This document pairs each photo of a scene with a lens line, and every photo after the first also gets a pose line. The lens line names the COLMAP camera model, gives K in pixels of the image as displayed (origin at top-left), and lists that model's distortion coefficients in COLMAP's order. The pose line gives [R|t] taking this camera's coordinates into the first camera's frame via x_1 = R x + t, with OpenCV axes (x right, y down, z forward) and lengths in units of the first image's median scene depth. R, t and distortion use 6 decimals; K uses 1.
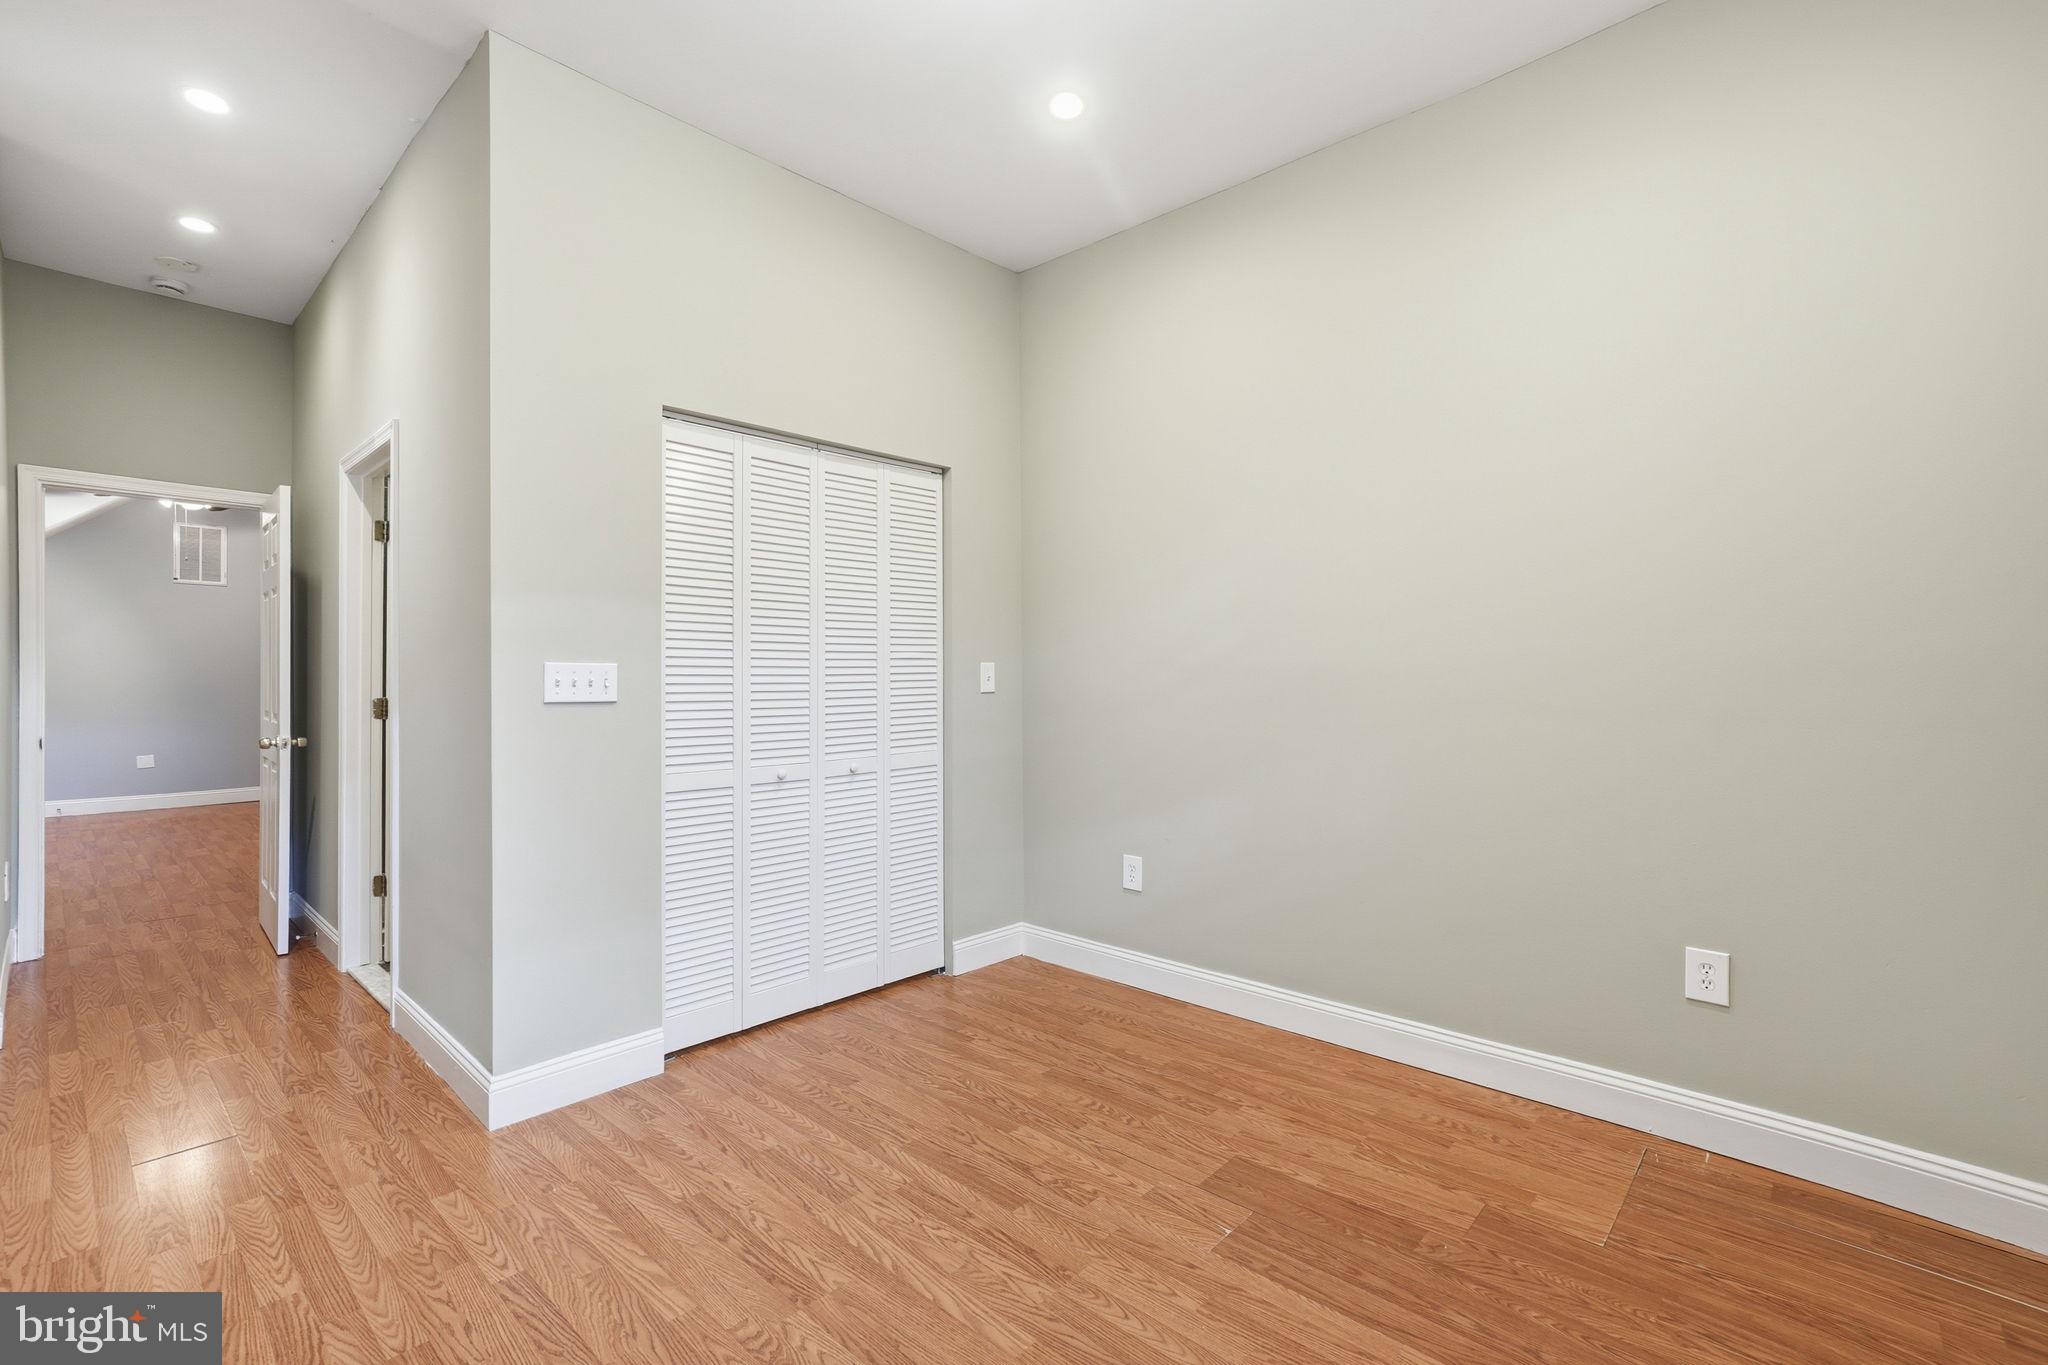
lens RADIAL K [[897.4, 0, 1020.9], [0, 897.4, 664.2], [0, 0, 1]] dist [0.000381, 0.000670]
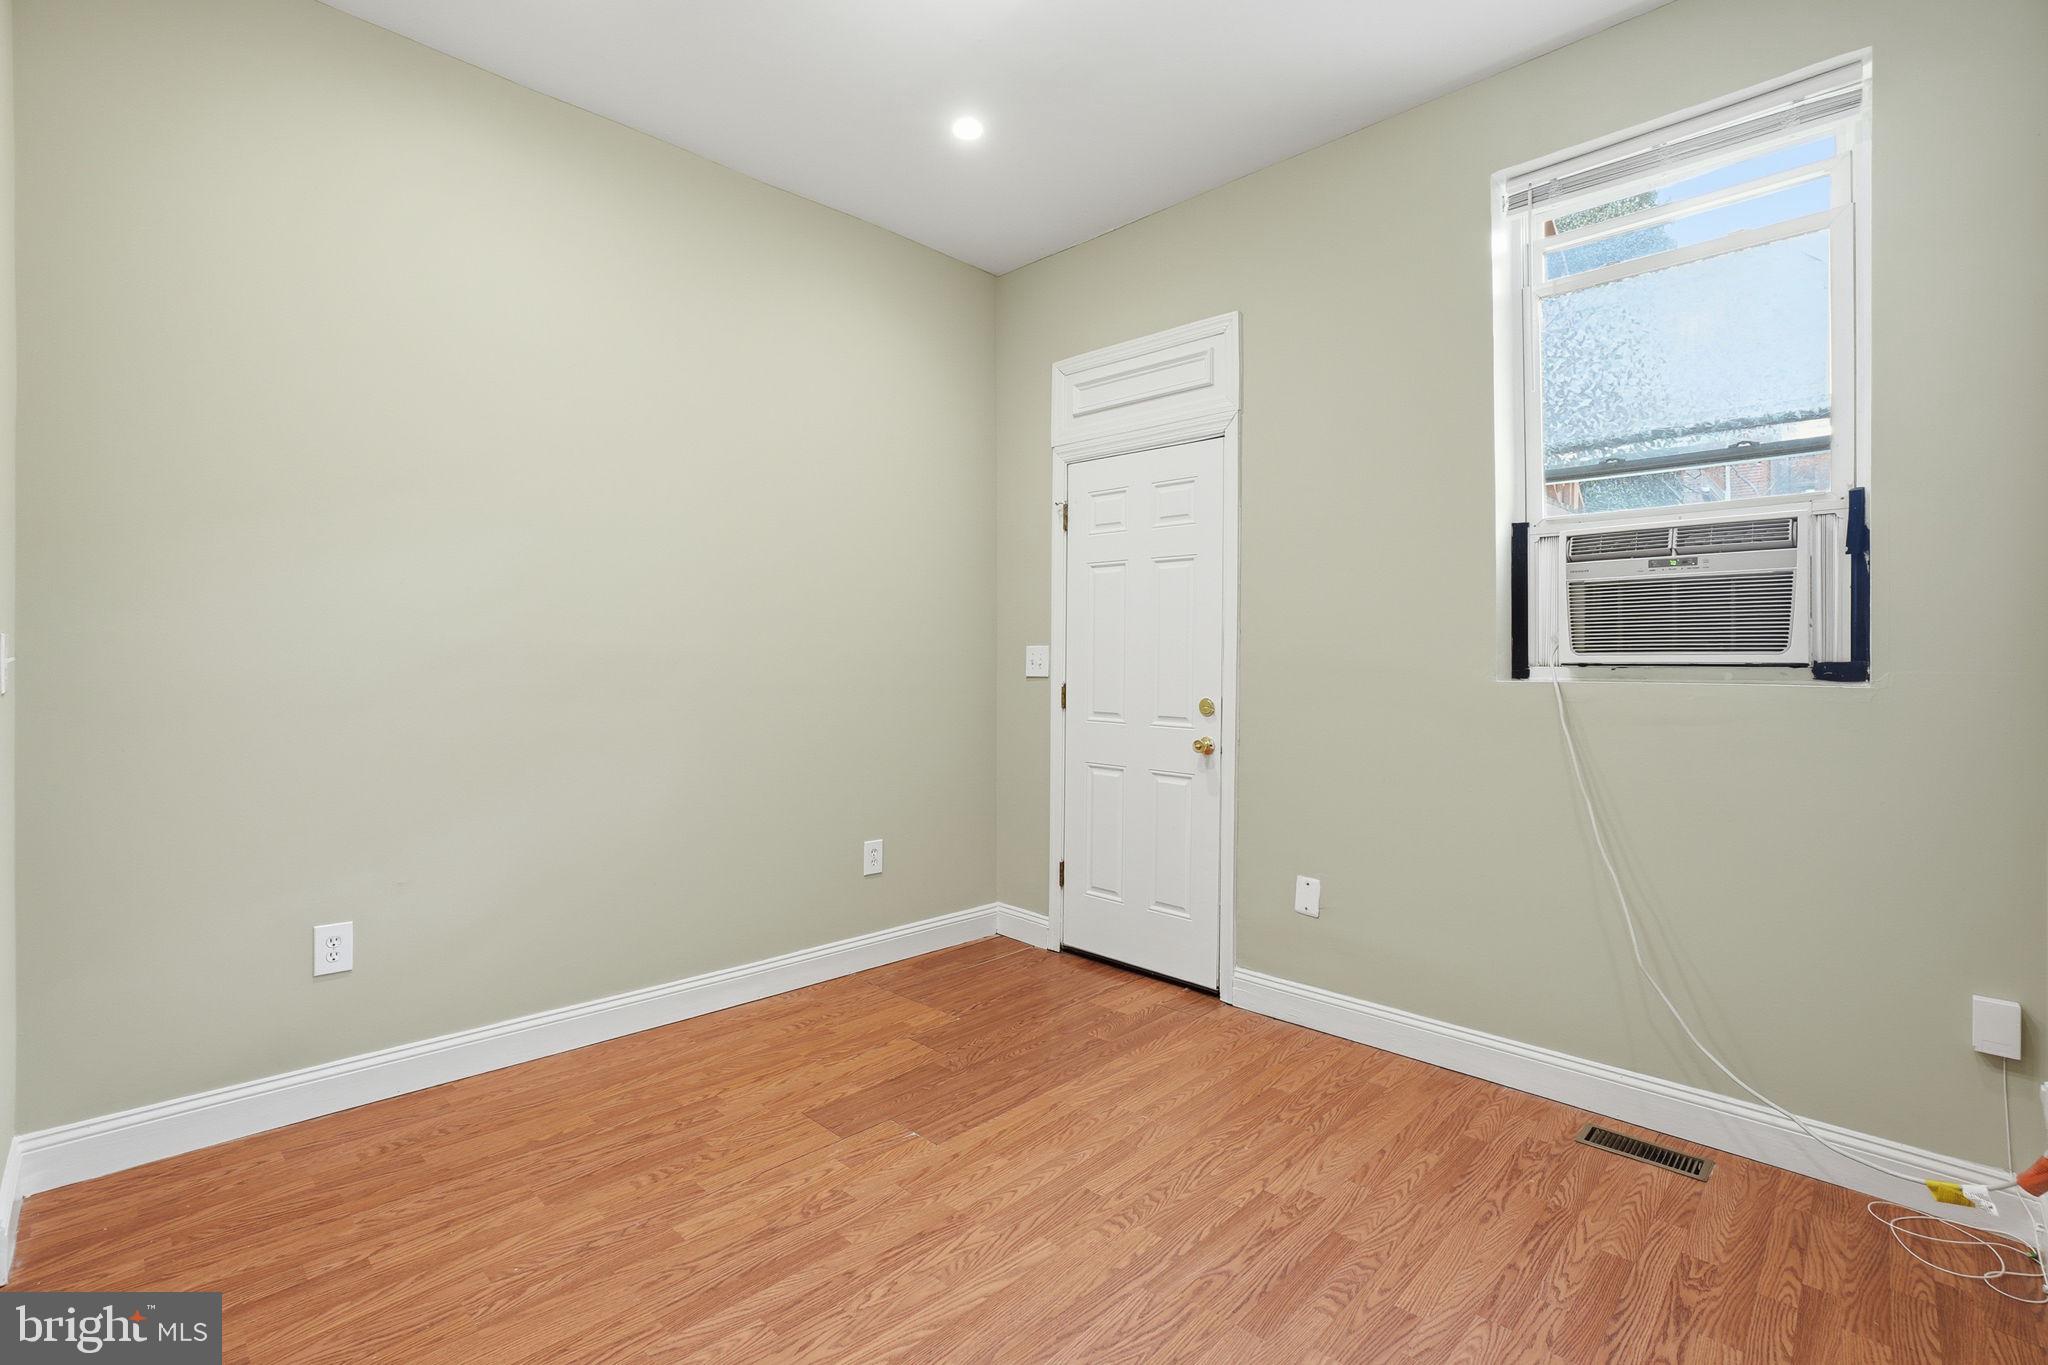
lens RADIAL K [[932.0, 0, 984.3], [0, 932.0, 651.8], [0, 0, 1]] dist [-0.067203, 0.025170]
pose [[0.053783, 0.014739, 0.998444, -0.845723], [-0.016894, 0.999761, -0.013848, 0.012069], [-0.998410, -0.016123, 0.054019, 0.739493]]
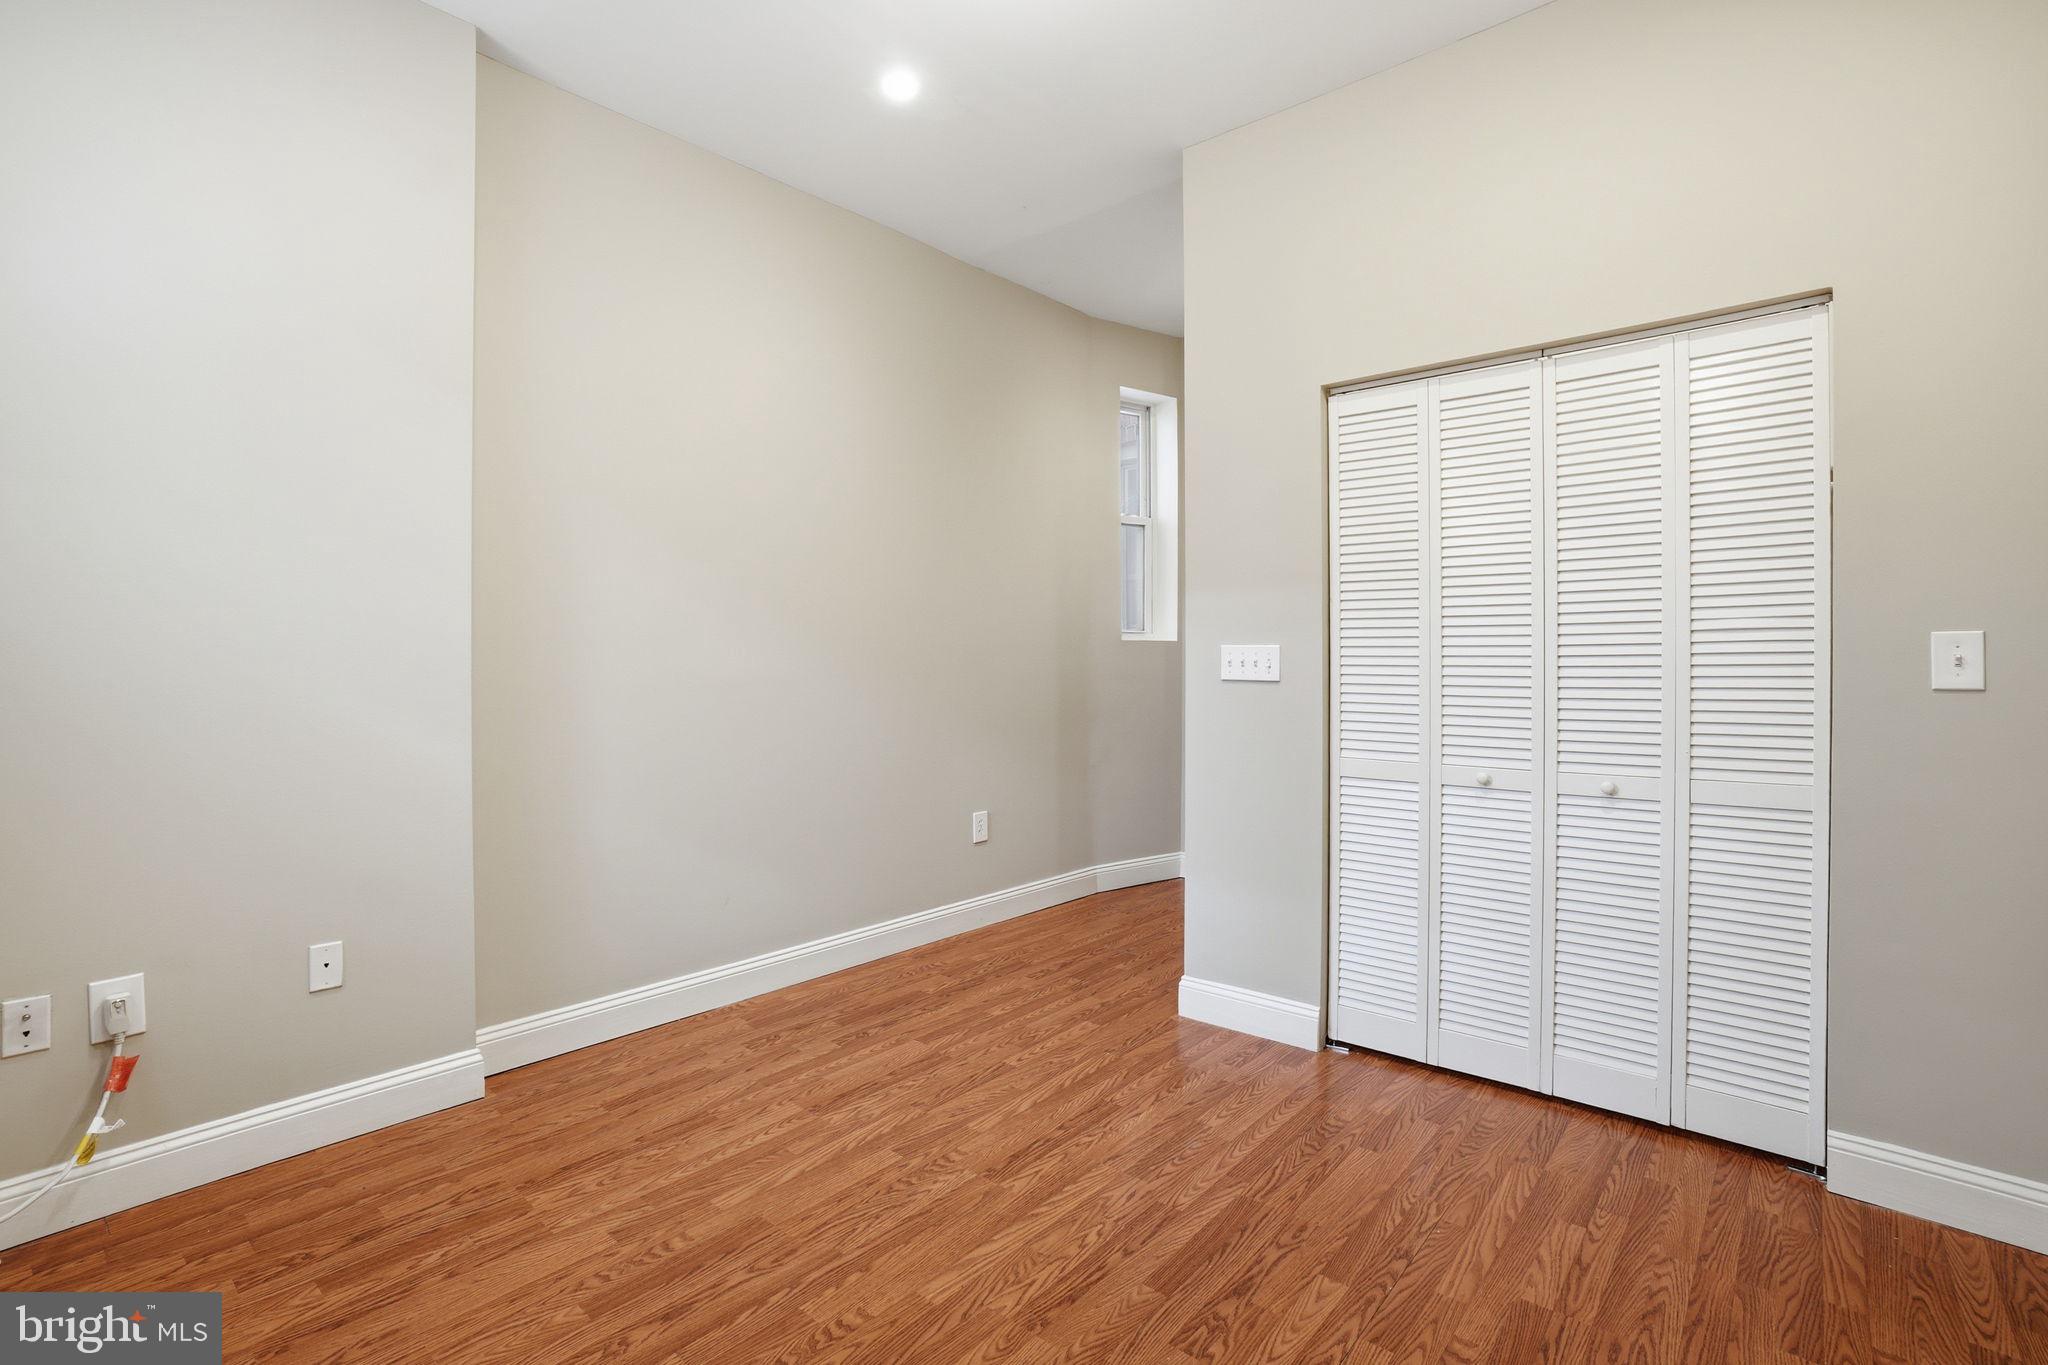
lens RADIAL K [[961.7, 0, 1020.3], [0, 961.7, 633.6], [0, 0, 1]] dist [-0.052865, 0.022441]
pose [[0.039252, -0.026416, -0.998880, 0.803241], [0.010939, 0.999602, -0.026006, 0.013839], [0.999169, -0.009906, 0.039525, 0.767358]]
